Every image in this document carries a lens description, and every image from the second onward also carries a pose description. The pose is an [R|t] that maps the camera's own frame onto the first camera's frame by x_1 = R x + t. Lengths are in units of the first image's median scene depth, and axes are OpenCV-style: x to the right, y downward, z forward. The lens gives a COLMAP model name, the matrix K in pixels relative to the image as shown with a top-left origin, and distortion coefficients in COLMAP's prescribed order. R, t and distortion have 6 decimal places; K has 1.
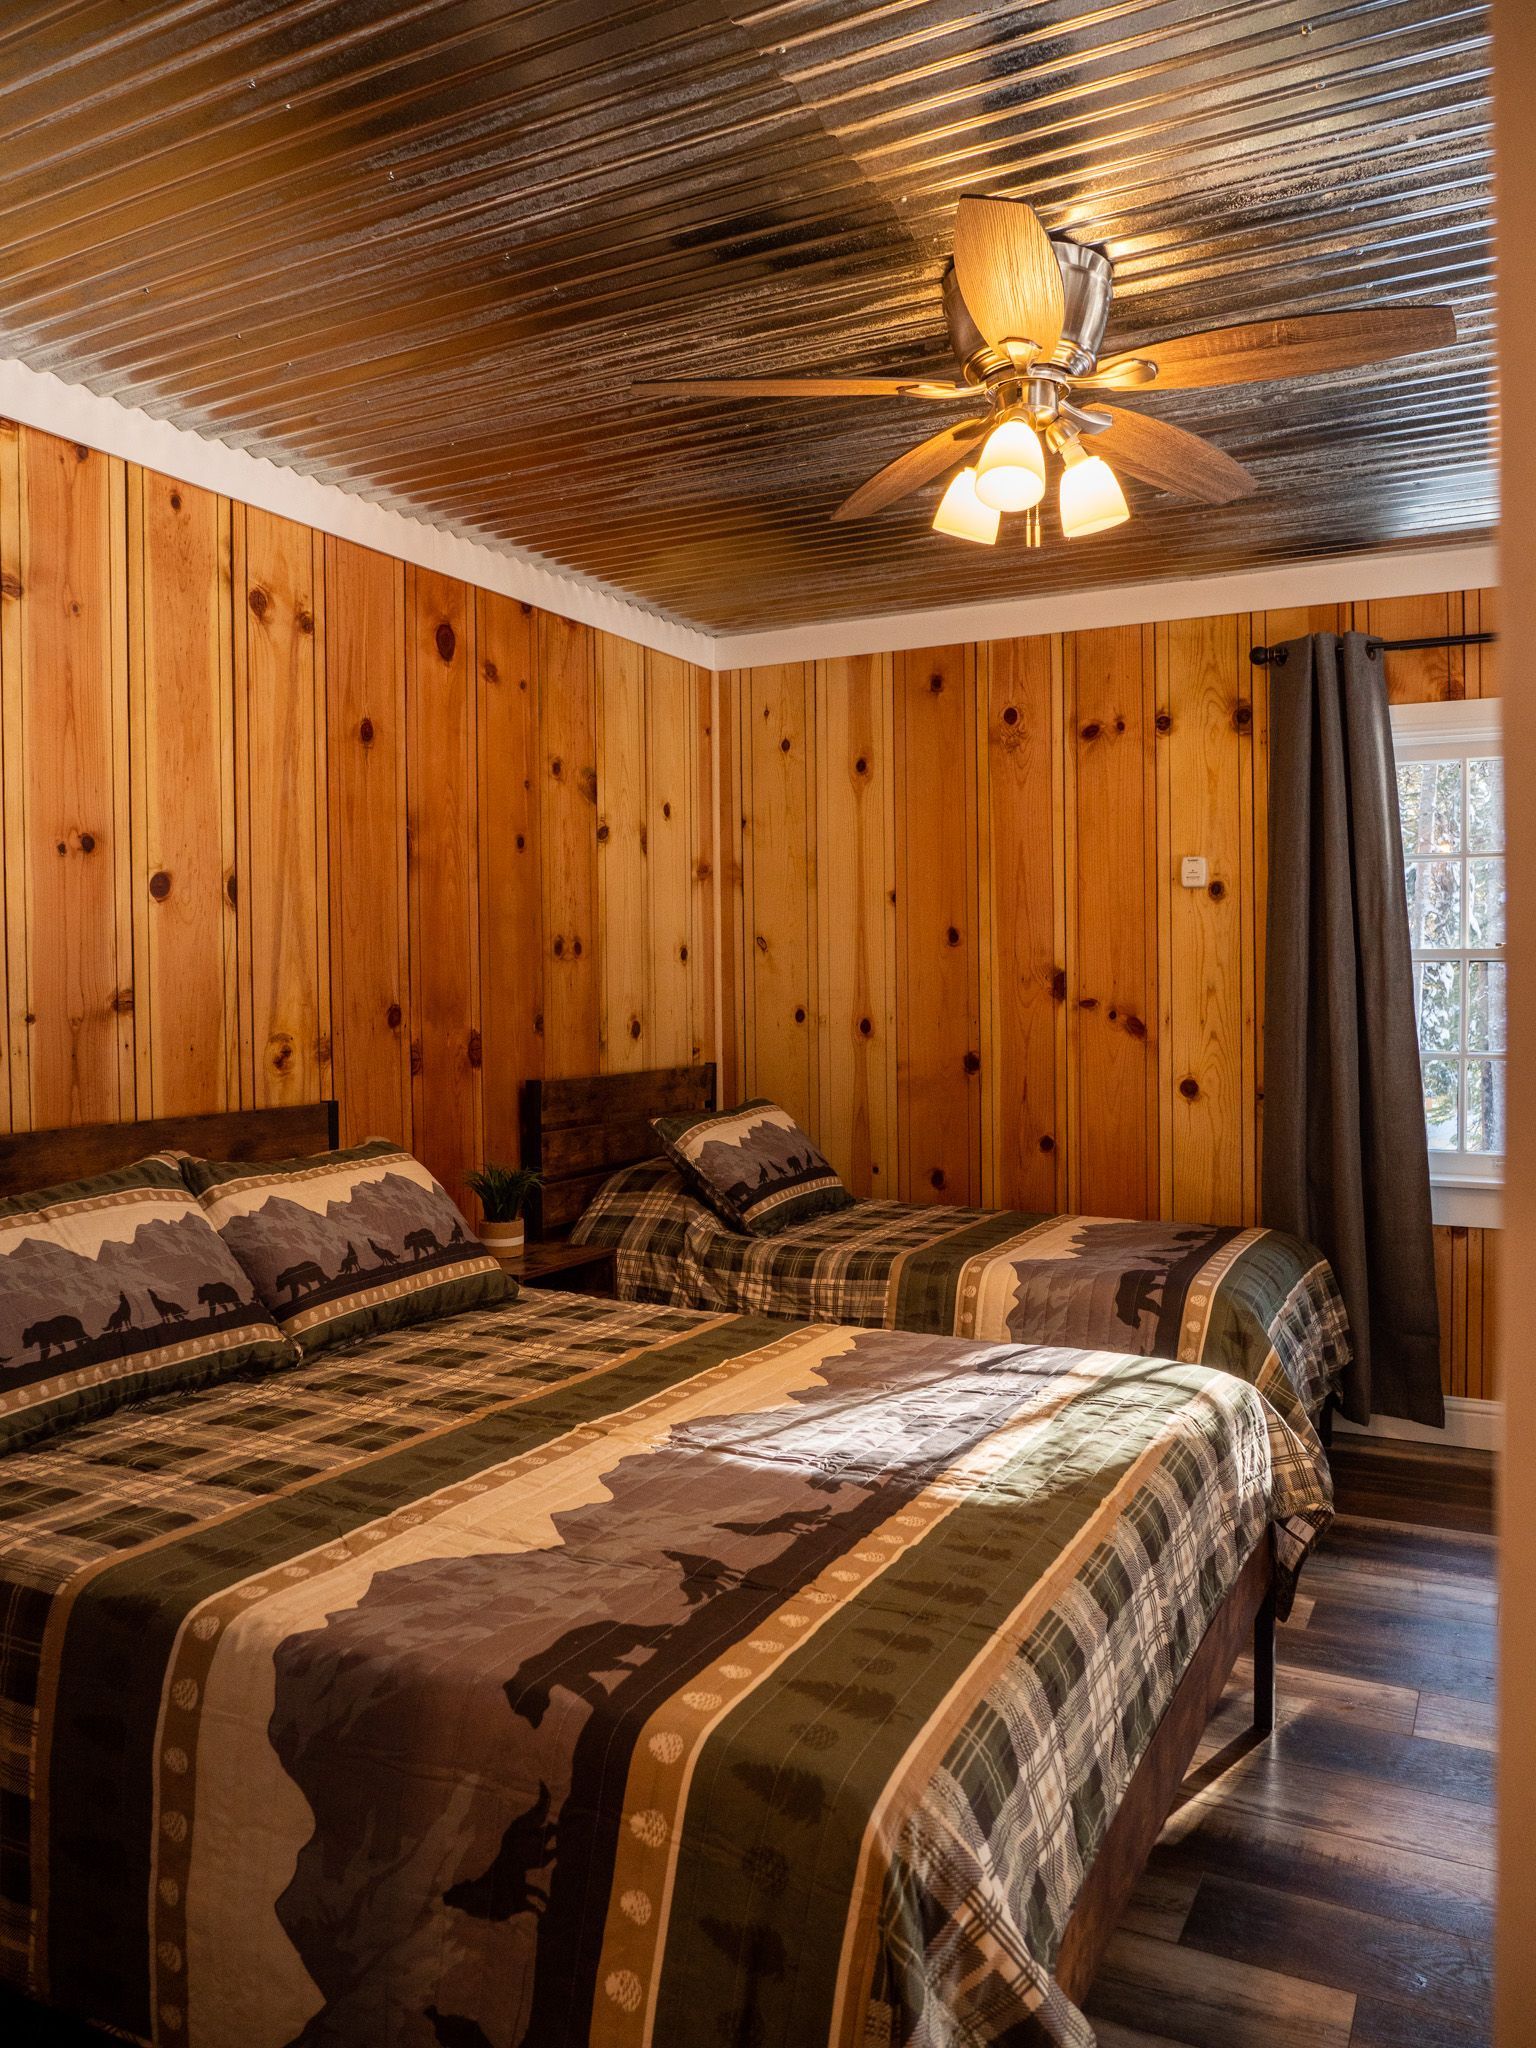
lens RADIAL K [[1488.3, 0, 779.2], [0, 1488.3, 1007.4], [0, 0, 1]] dist [-0.050751, 0.028151]
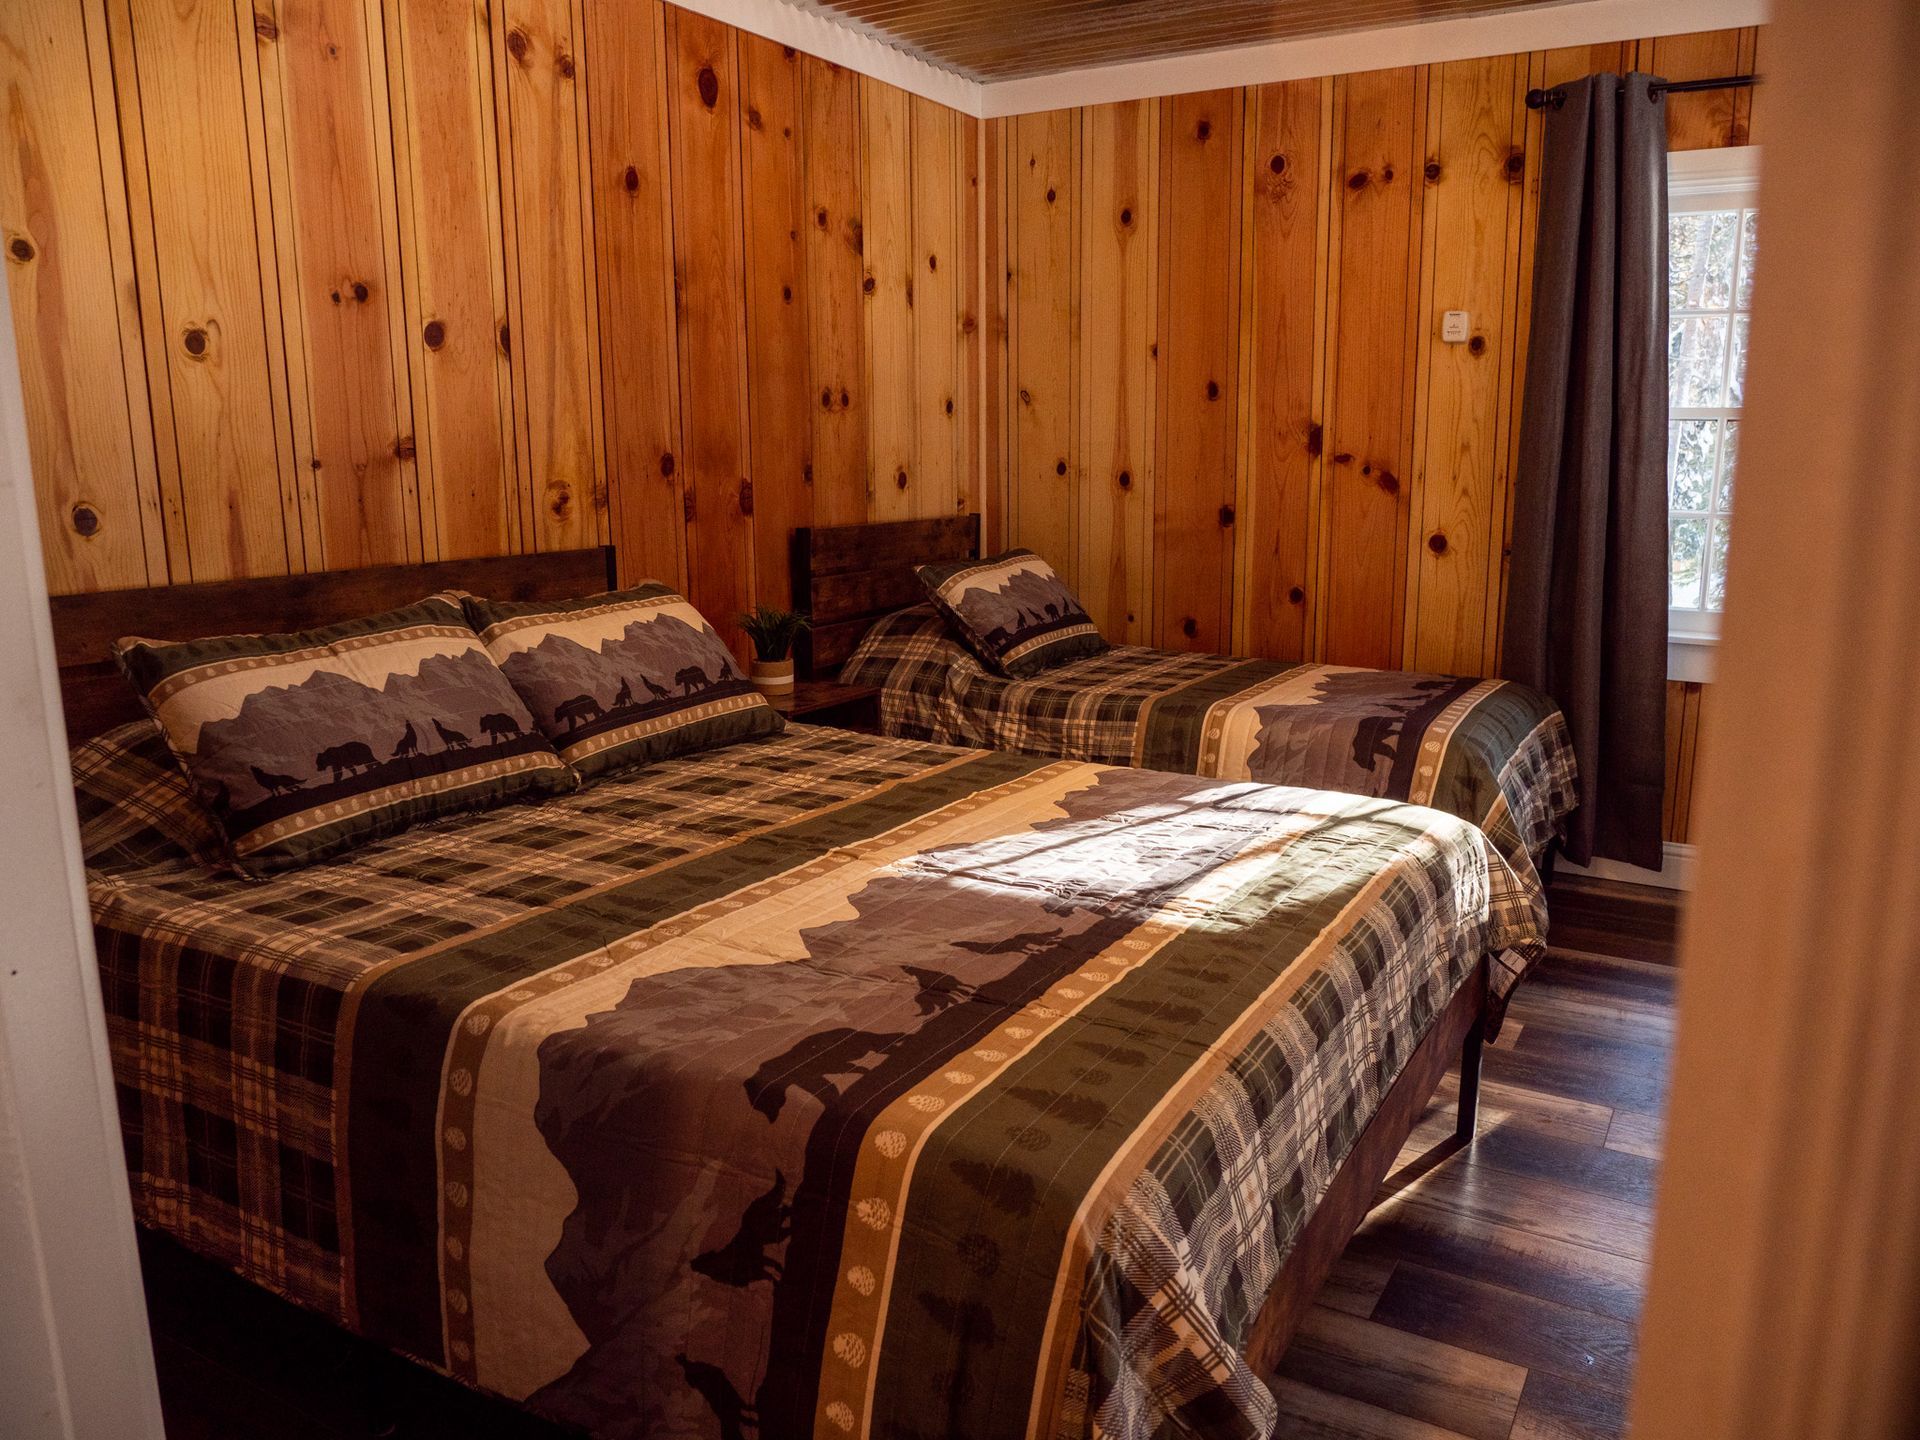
lens RADIAL K [[1395.3, 0, 975.5], [0, 1395.3, 713.0], [0, 0, 1]] dist [-0.050751, 0.028151]
pose [[0.998464, 0.016527, -0.052878, 0.014109], [-0.007016, 0.984506, 0.175211, 0.005977], [0.054955, -0.174571, 0.983110, 0.024910]]
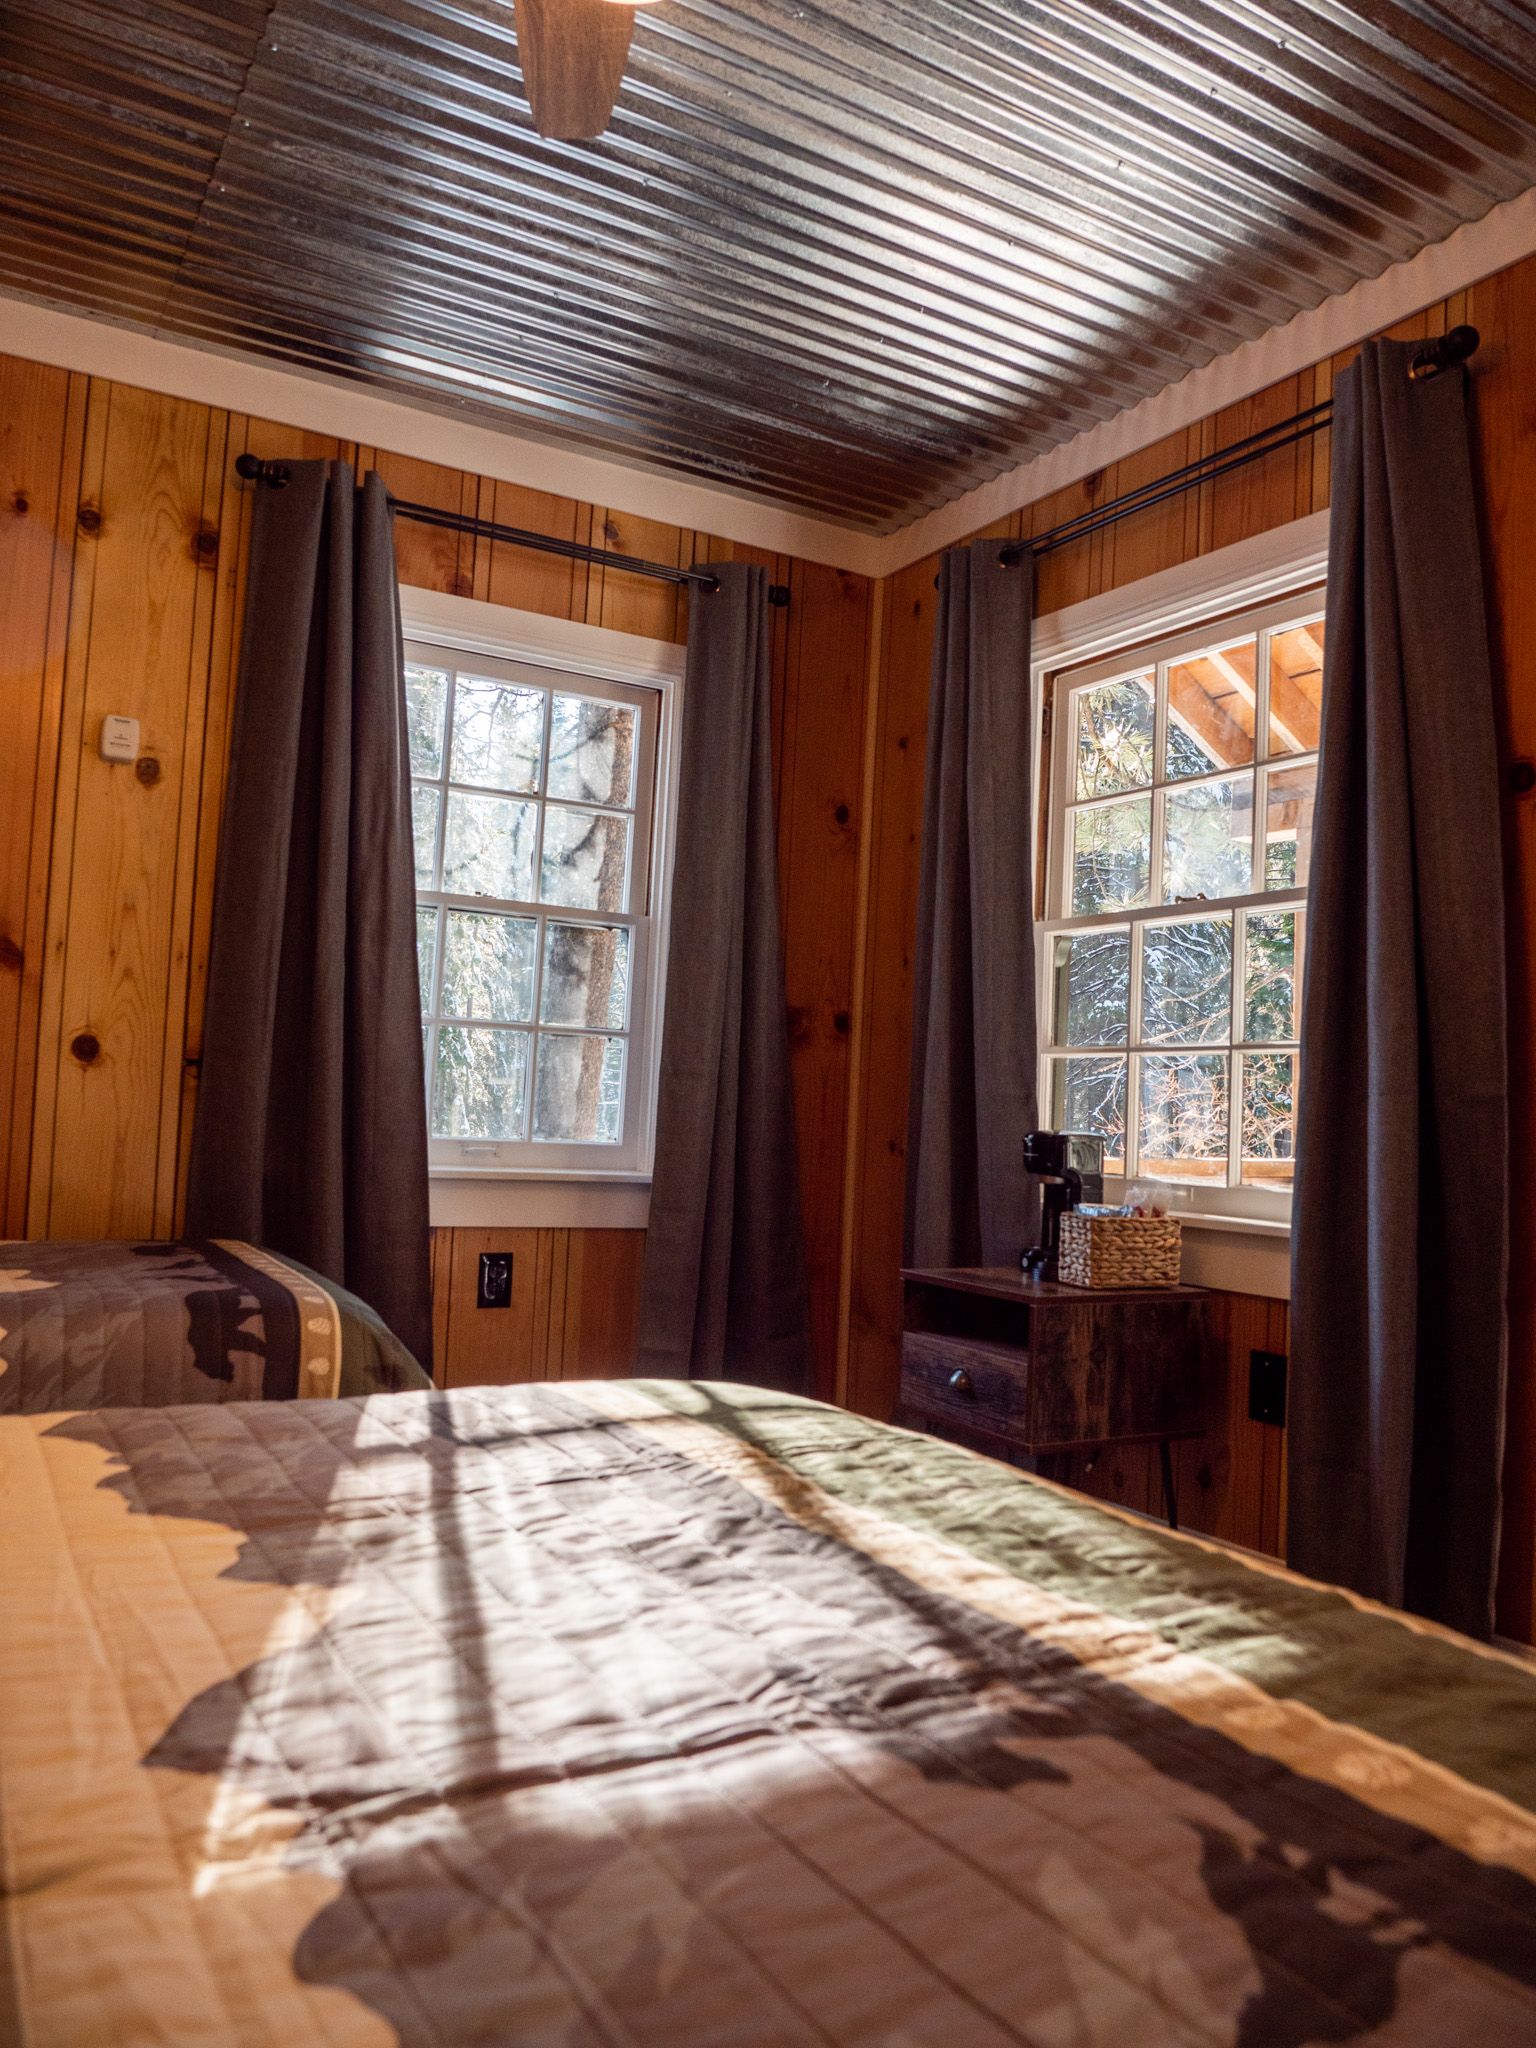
lens RADIAL K [[1488.3, 0, 763.4], [0, 1488.3, 1010.5], [0, 0, 1]] dist [-0.050751, 0.028151]
pose [[0.552636, 0.079847, 0.829589, -0.173647], [-0.036697, 0.996766, -0.071491, 0.109365], [-0.832614, 0.009065, 0.553779, 0.525112]]
